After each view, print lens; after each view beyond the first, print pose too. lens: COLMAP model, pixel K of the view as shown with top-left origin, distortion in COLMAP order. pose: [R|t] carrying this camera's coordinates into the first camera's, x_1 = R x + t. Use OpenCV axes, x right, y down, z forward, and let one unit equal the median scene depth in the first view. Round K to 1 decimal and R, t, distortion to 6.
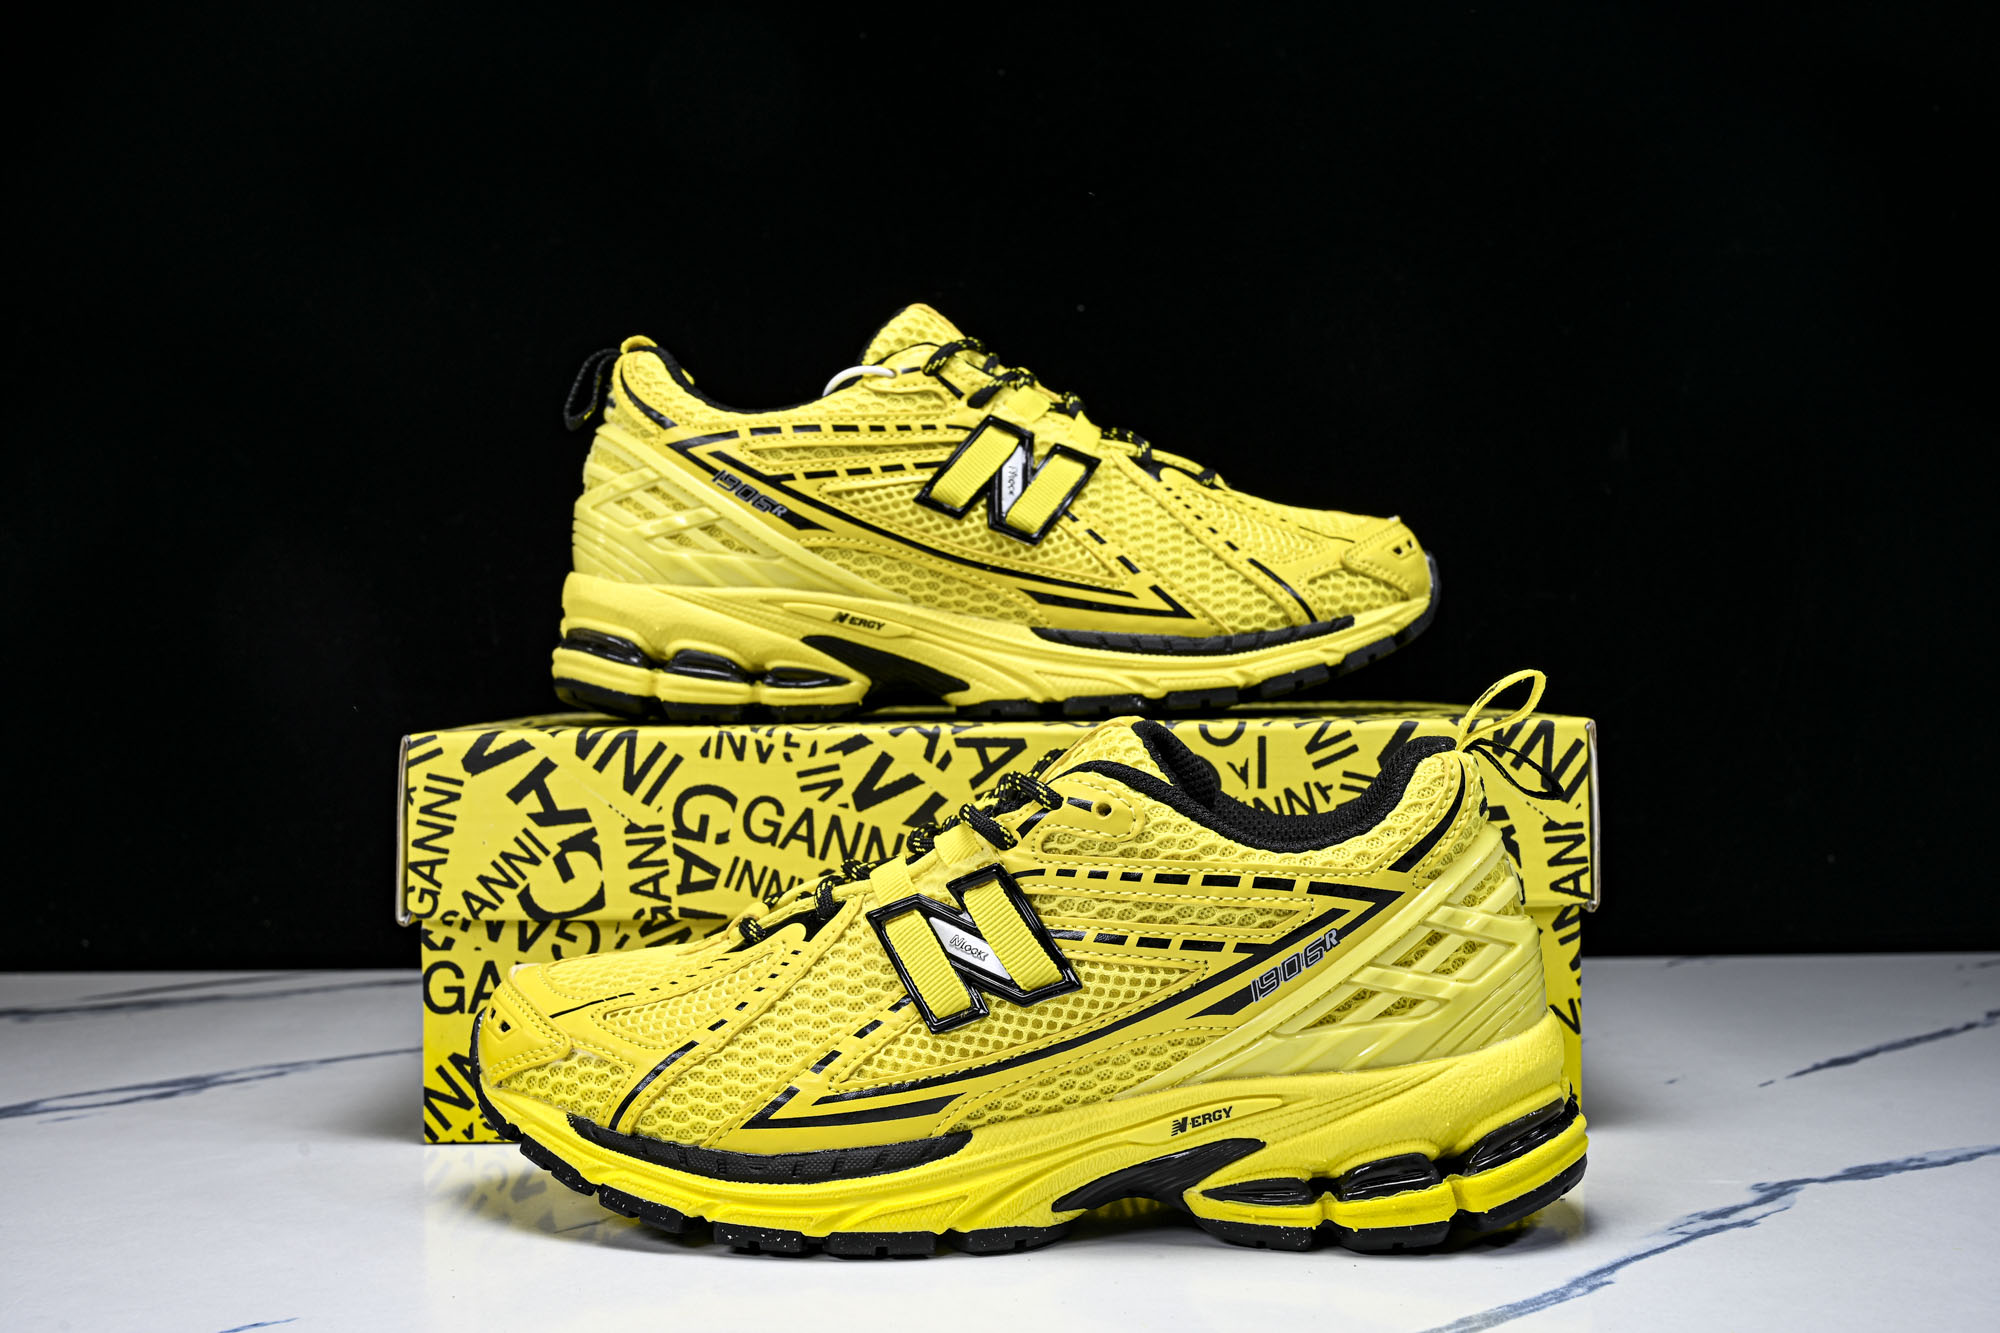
lens RADIAL K [[2293.1, 0, 1000.0], [0, 2293.1, 666.5], [0, 0, 1]] dist [-0.000176, 0.044443]
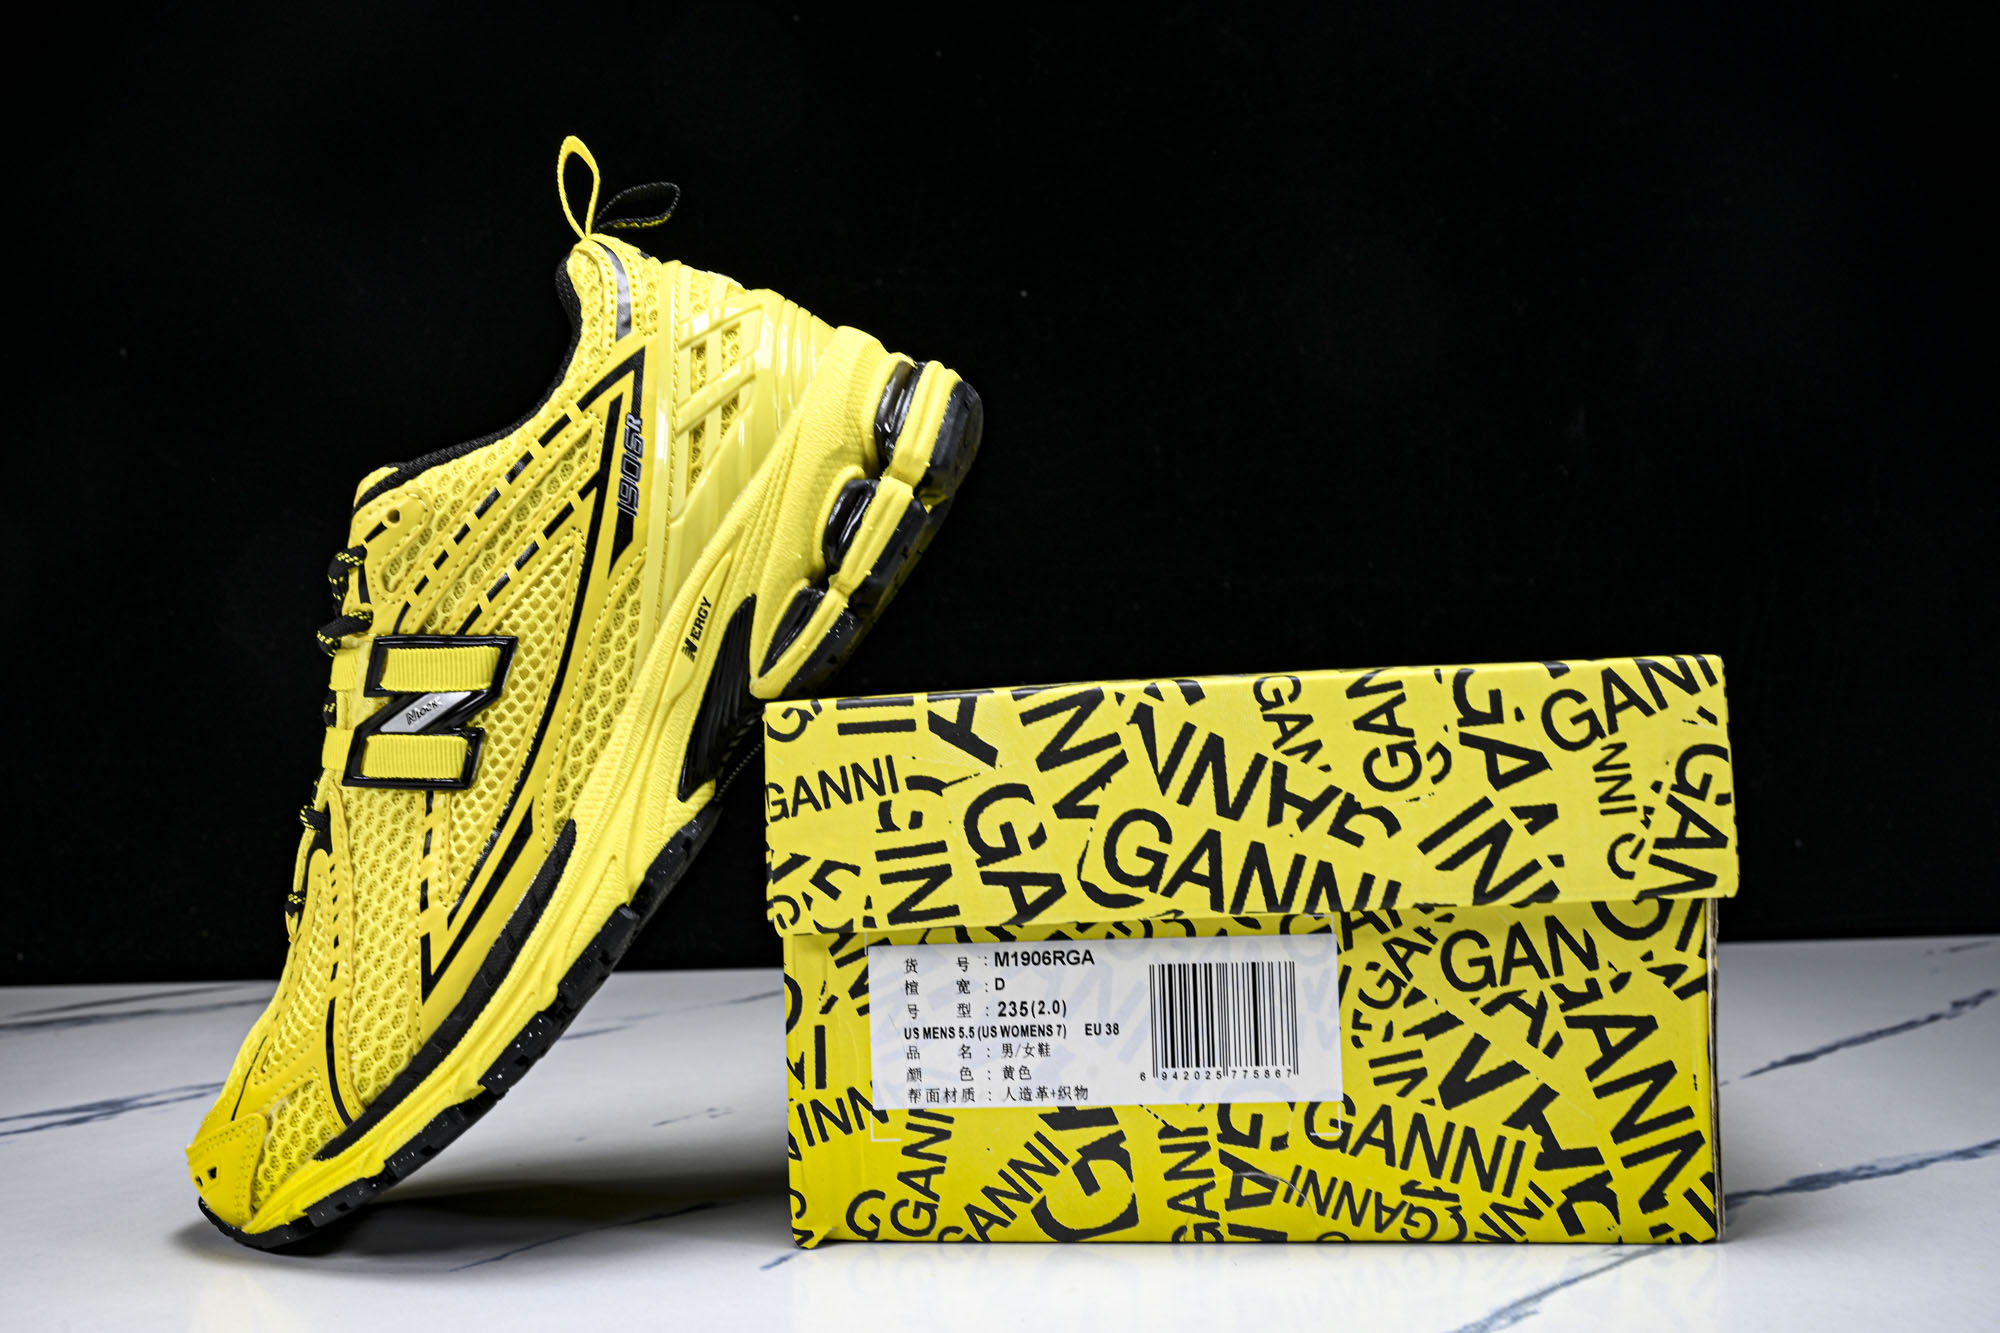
lens RADIAL K [[2293.1, 0, 1000.0], [0, 2293.1, 666.5], [0, 0, 1]] dist [-0.000176, 0.044443]
pose [[0.592281, -0.782324, 0.192799, -0.042977], [0.793529, 0.607852, 0.028761, 0.285026], [-0.139694, 0.135957, 0.980817, -0.022804]]
